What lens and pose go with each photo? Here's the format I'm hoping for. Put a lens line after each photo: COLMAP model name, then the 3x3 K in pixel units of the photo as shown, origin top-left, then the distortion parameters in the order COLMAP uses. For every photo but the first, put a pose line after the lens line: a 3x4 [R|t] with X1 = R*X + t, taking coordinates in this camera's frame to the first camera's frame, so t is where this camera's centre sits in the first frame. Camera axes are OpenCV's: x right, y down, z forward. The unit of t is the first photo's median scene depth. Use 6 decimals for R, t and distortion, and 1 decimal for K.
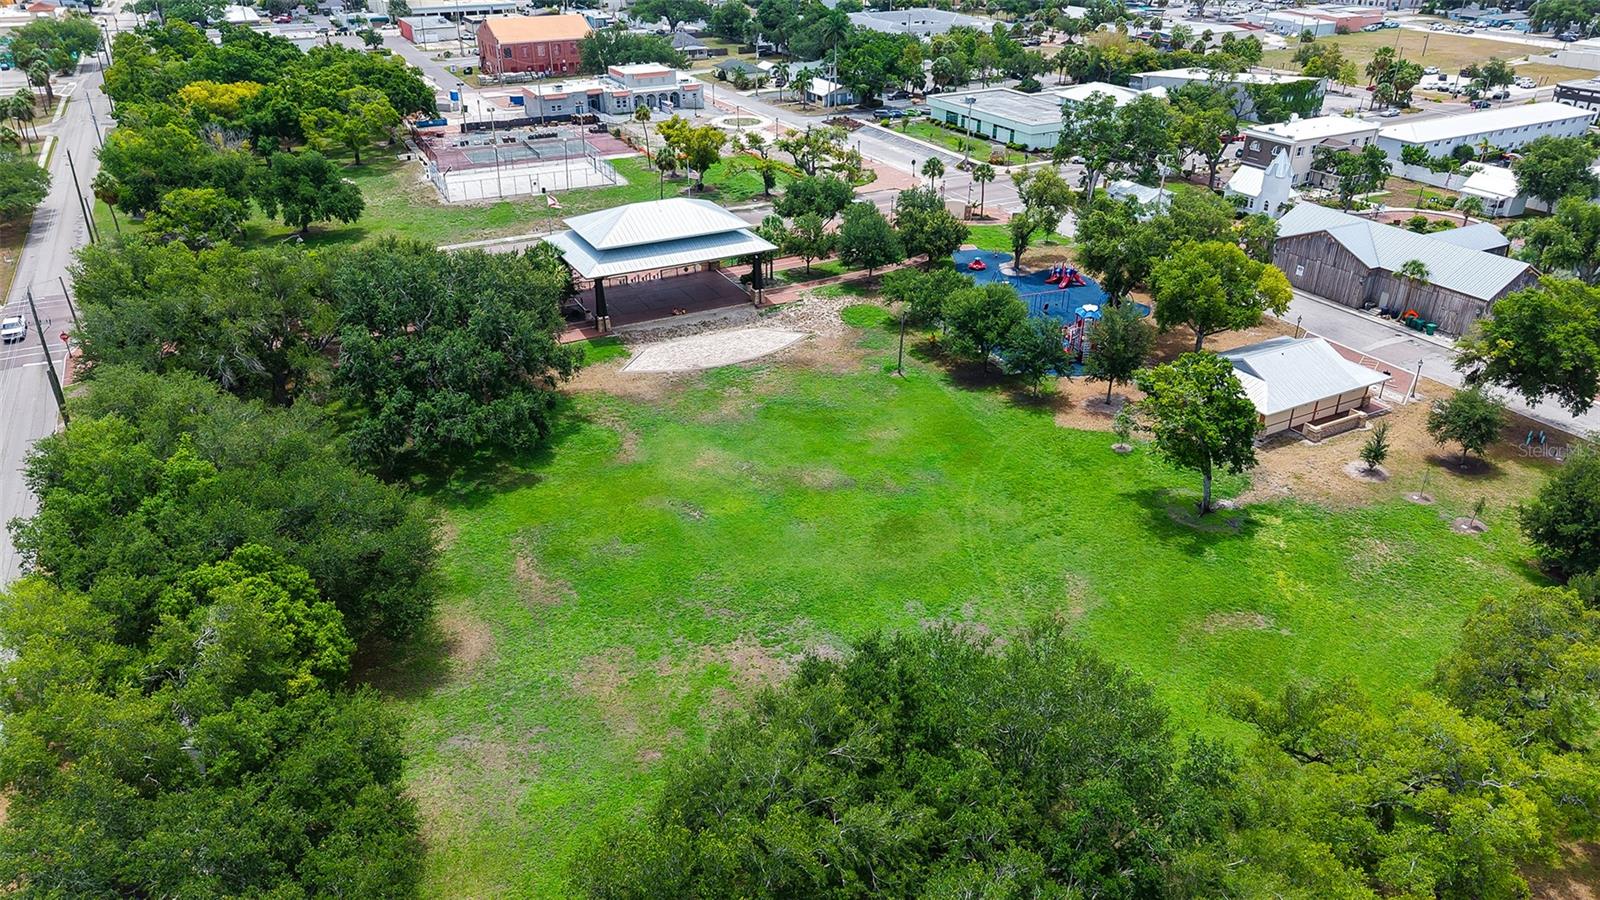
lens RADIAL K [[1089.6, 0, 800.0], [0, 1089.6, 450.0], [0, 0, 1]] dist [0.002036, 0.000322]
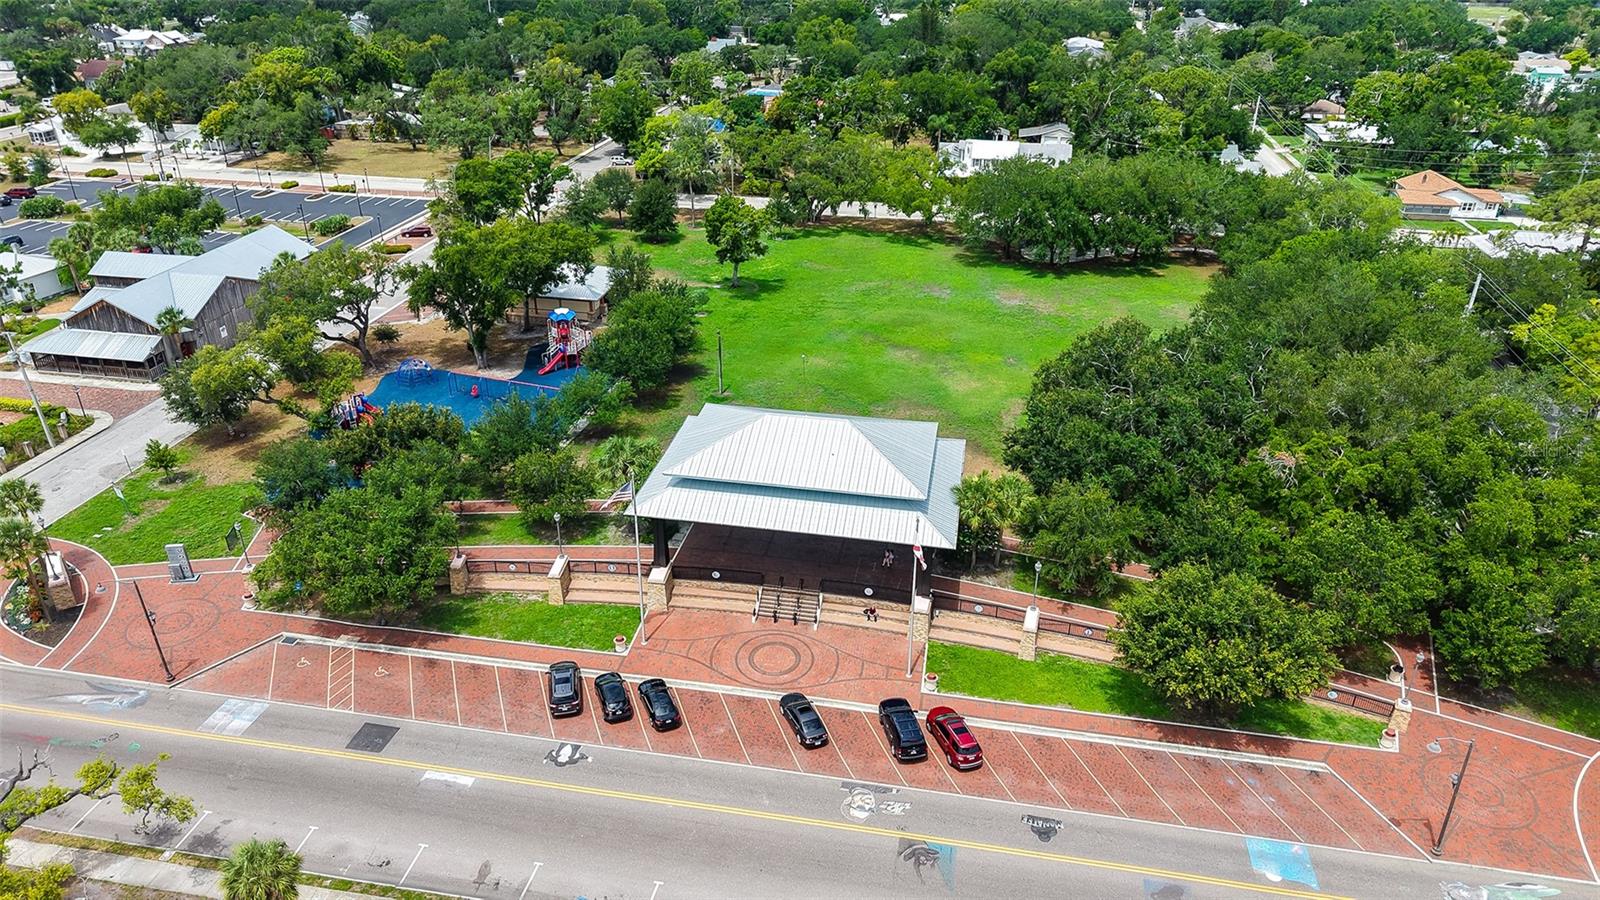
lens RADIAL K [[1089.6, 0, 800.0], [0, 1089.6, 450.0], [0, 0, 1]] dist [0.002036, 0.000322]
pose [[-0.786609, -0.282674, 0.548946, -0.656933], [0.277877, 0.631865, 0.723555, -0.916671], [-0.551389, 0.721694, -0.418482, 1.730663]]
